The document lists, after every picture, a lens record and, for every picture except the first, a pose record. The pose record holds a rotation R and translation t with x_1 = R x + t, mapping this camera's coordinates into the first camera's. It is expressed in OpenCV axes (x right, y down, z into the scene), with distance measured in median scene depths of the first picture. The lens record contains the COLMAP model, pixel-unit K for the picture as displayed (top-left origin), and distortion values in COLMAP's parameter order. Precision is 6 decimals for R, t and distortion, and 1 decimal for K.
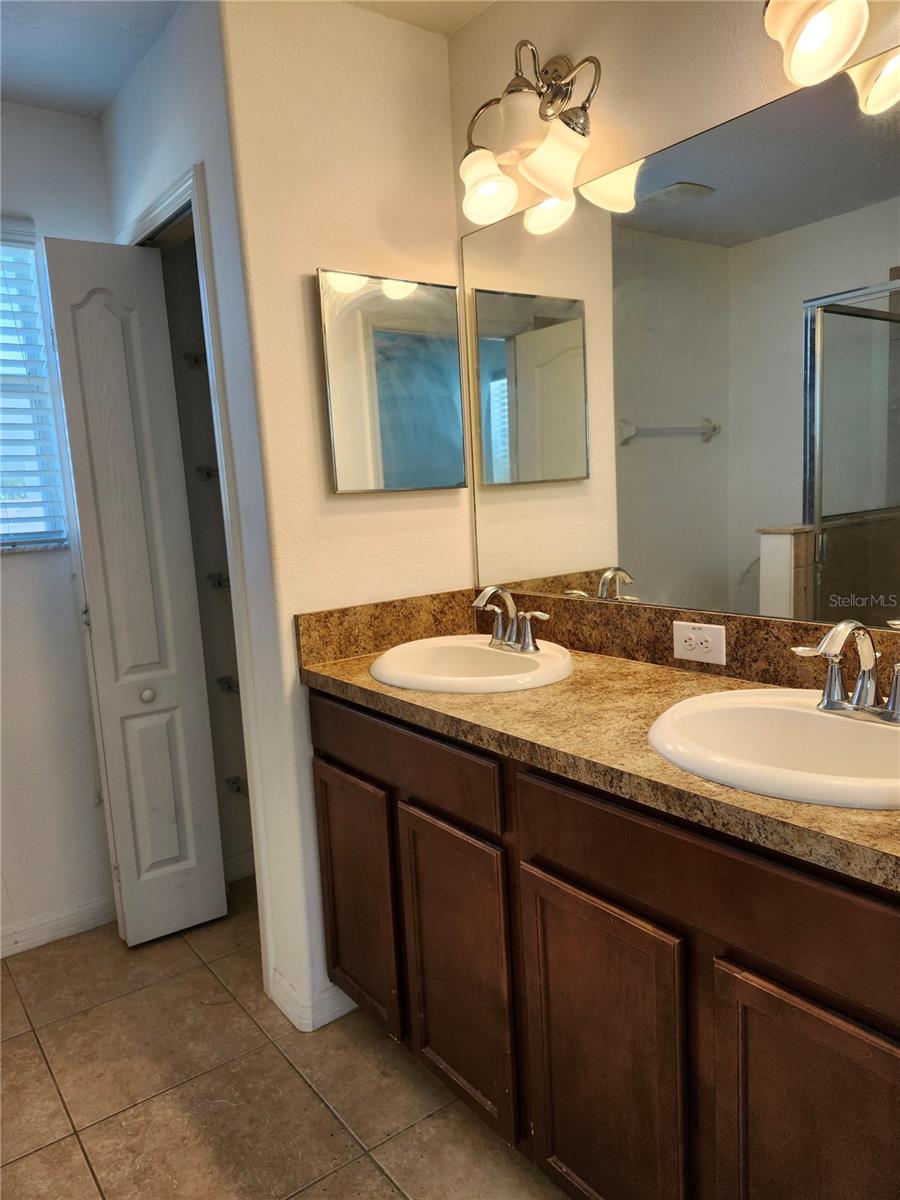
lens RADIAL K [[846.3, 0, 448.2], [0, 846.3, 601.6], [0, 0, 1]] dist [0.033895, 0.000925]
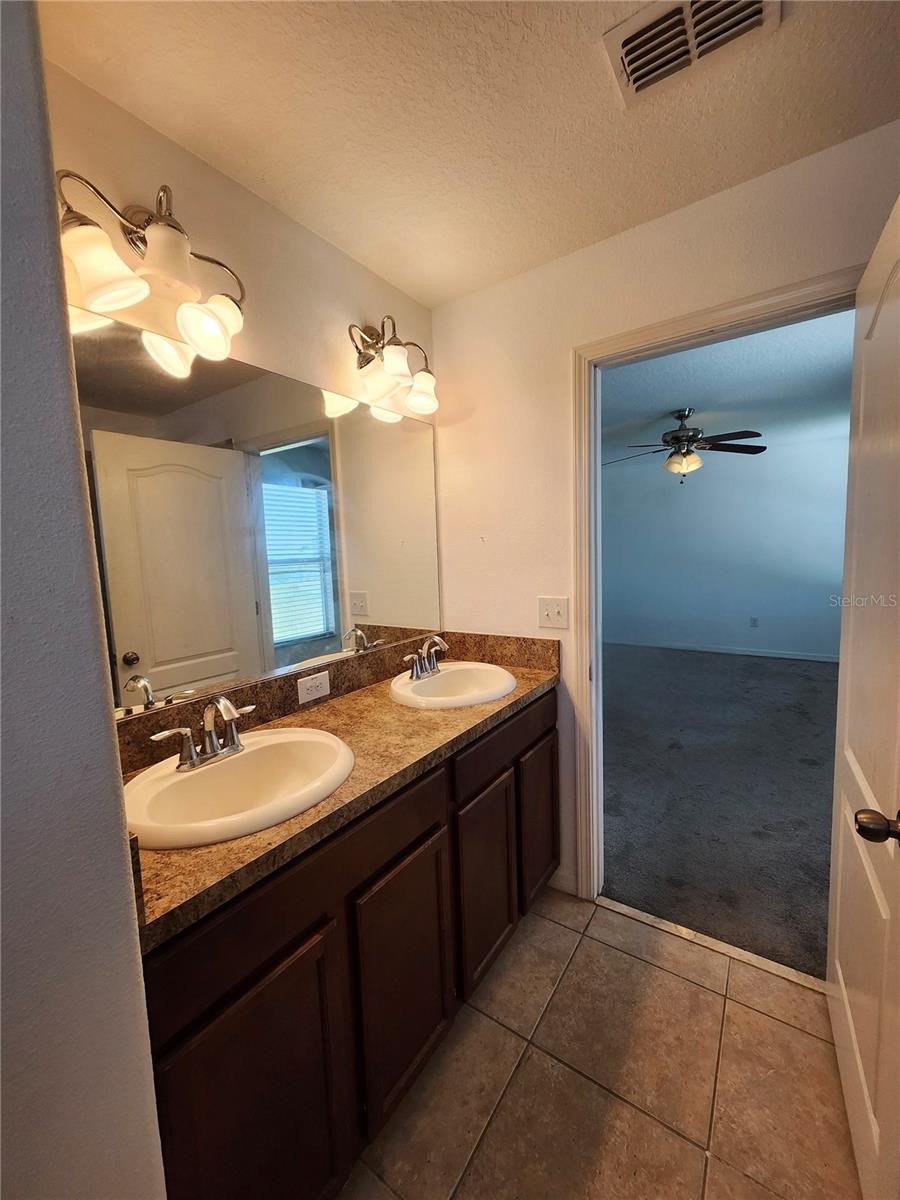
lens RADIAL K [[470.4, 0, 449.9], [0, 470.4, 594.3], [0, 0, 1]] dist [0.000725, -0.000639]
pose [[-0.317044, -0.020813, 0.948182, -0.669699], [0.187719, 0.978603, 0.084248, -0.160970], [-0.929648, 0.204702, -0.306353, 1.084376]]
